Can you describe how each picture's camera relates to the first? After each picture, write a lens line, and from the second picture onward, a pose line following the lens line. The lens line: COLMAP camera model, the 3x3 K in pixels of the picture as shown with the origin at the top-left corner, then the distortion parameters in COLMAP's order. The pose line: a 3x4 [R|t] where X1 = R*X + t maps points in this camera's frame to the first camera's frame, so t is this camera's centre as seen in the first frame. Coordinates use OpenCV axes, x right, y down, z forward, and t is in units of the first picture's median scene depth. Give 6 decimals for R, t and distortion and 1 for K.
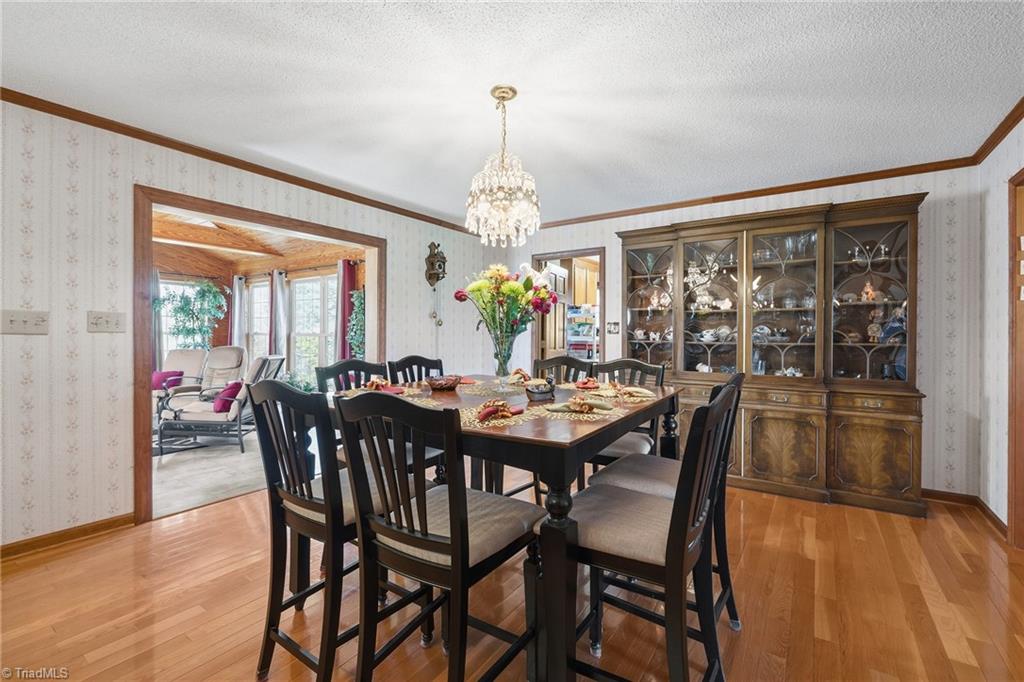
lens RADIAL K [[462.6, 0, 512.0], [0, 462.6, 341.0], [0, 0, 1]] dist [0.000278, 0.000019]
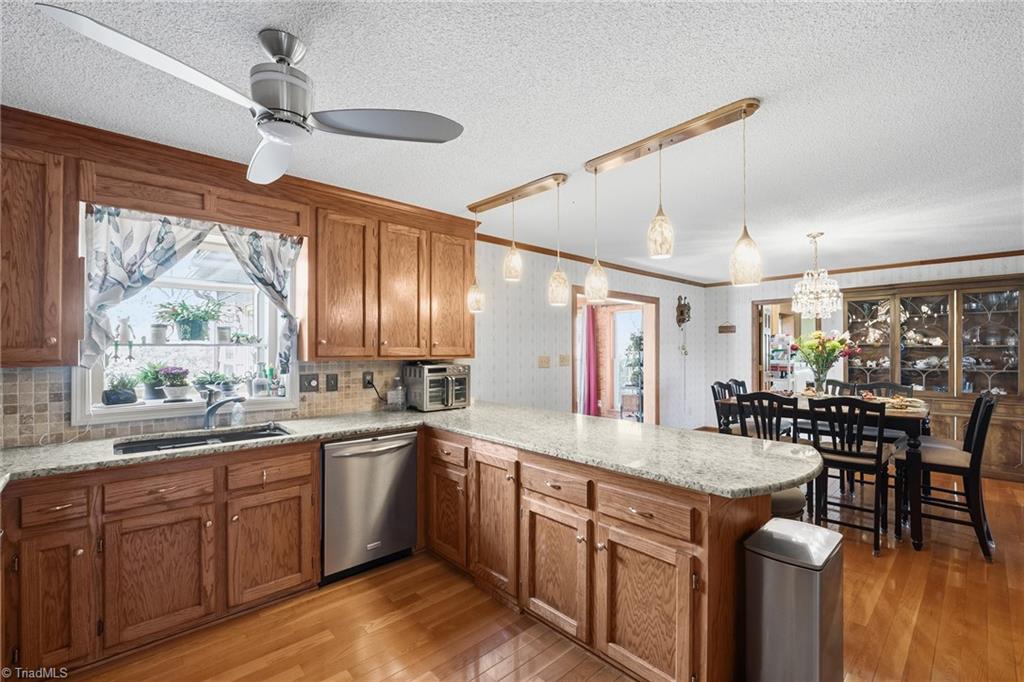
lens RADIAL K [[443.6, 0, 513.0], [0, 443.6, 351.7], [0, 0, 1]] dist [-0.009836, -0.000235]
pose [[0.972168, -0.004354, -0.234245, -0.481747], [0.001549, 0.999925, -0.012159, -0.036094], [0.234280, 0.011458, 0.972102, -0.598156]]
